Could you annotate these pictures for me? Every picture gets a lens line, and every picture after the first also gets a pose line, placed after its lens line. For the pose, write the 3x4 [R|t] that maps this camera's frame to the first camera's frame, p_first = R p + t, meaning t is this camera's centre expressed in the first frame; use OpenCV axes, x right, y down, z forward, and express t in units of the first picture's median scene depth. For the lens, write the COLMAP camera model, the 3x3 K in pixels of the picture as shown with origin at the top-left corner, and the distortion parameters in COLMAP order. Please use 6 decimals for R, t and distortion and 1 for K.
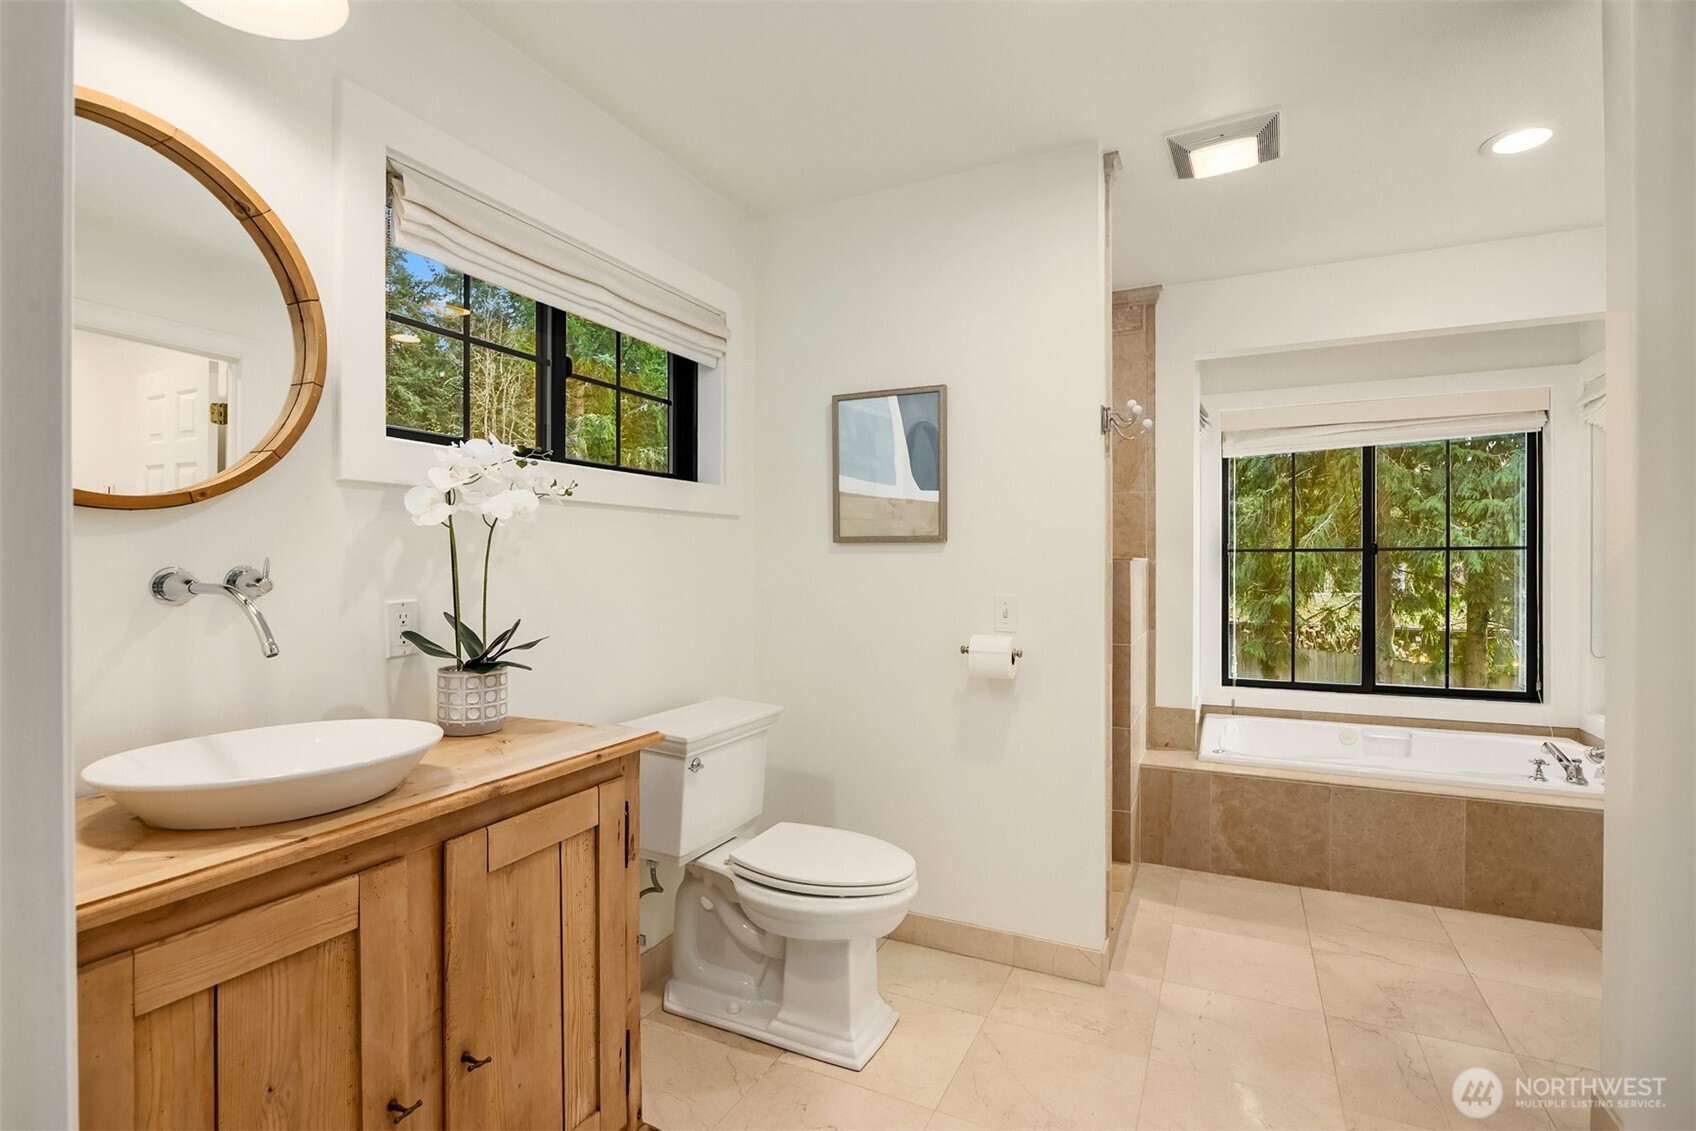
lens RADIAL K [[806.5, 0, 847.7], [0, 806.5, 563.6], [0, 0, 1]] dist [-0.008872, -0.000016]
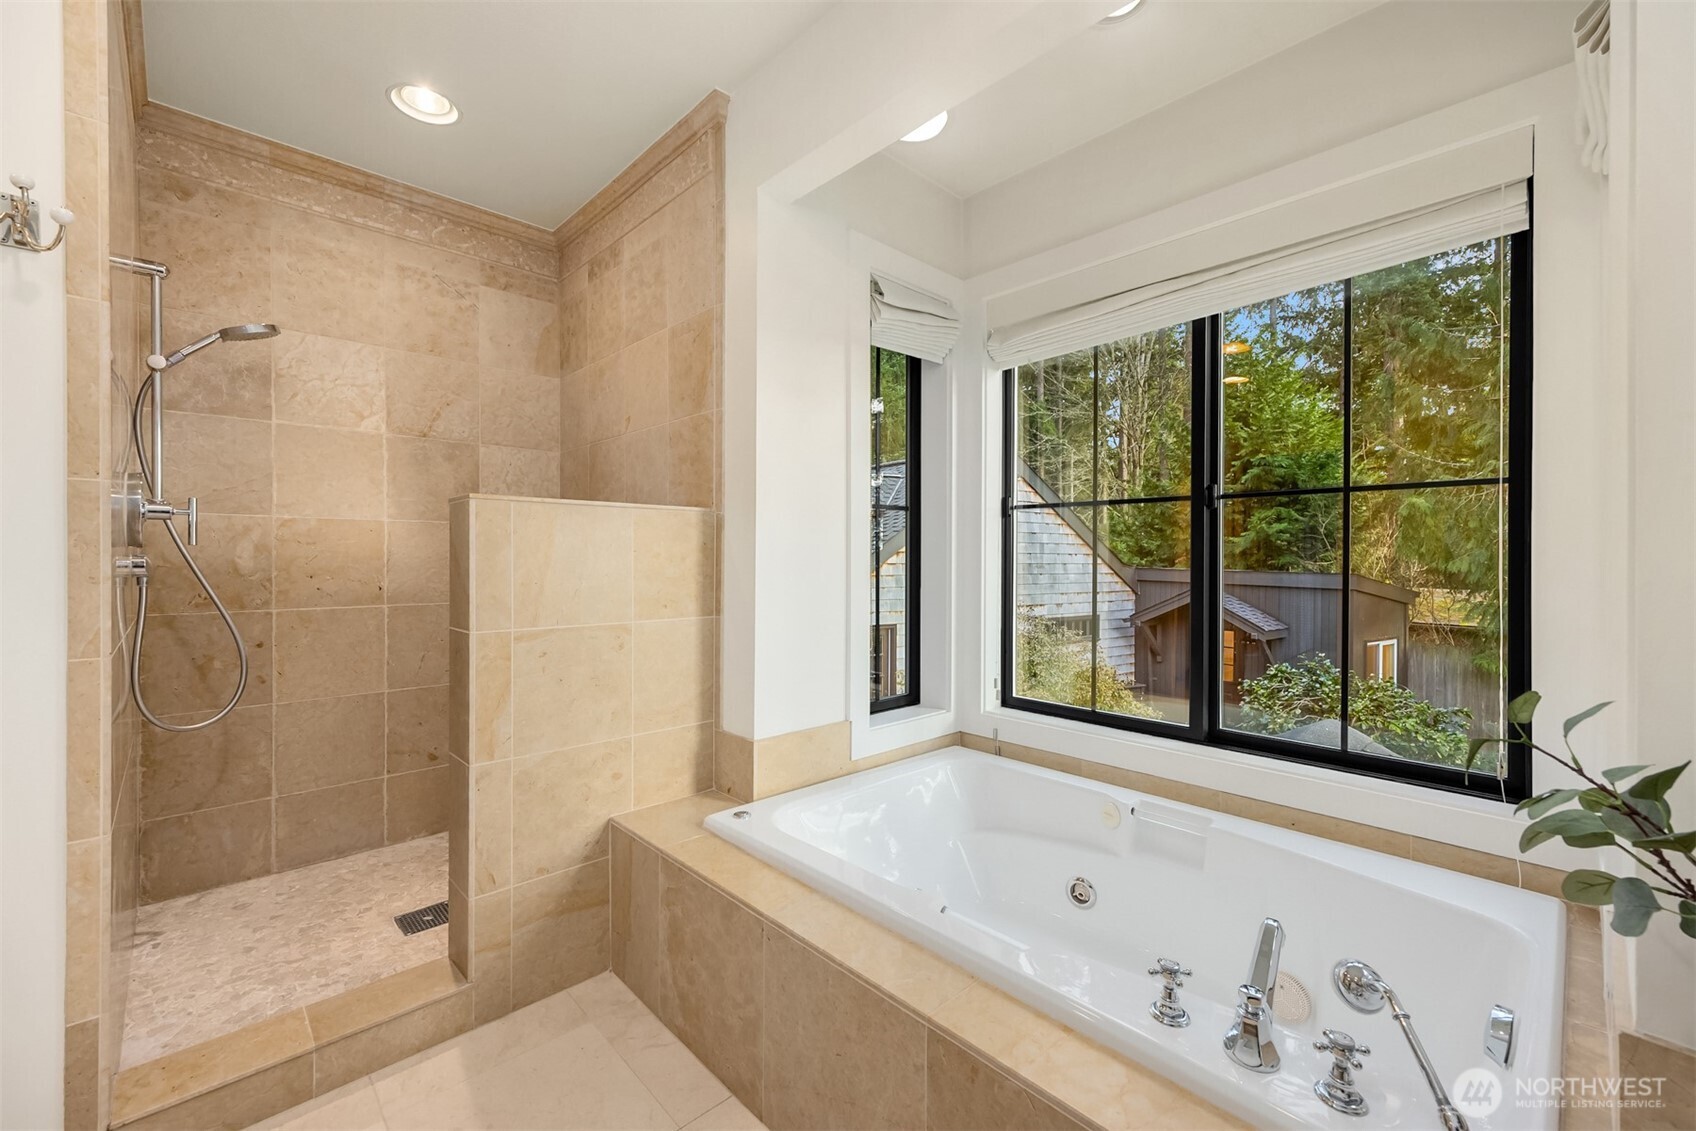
lens RADIAL K [[691.4, 0, 845.6], [0, 691.4, 559.7], [0, 0, 1]] dist [0.012777, 0.000078]
pose [[0.931061, 0.009475, -0.364740, 0.726218], [-0.009402, 0.999954, 0.001976, 0.036339], [0.364742, 0.001590, 0.931107, 0.534253]]
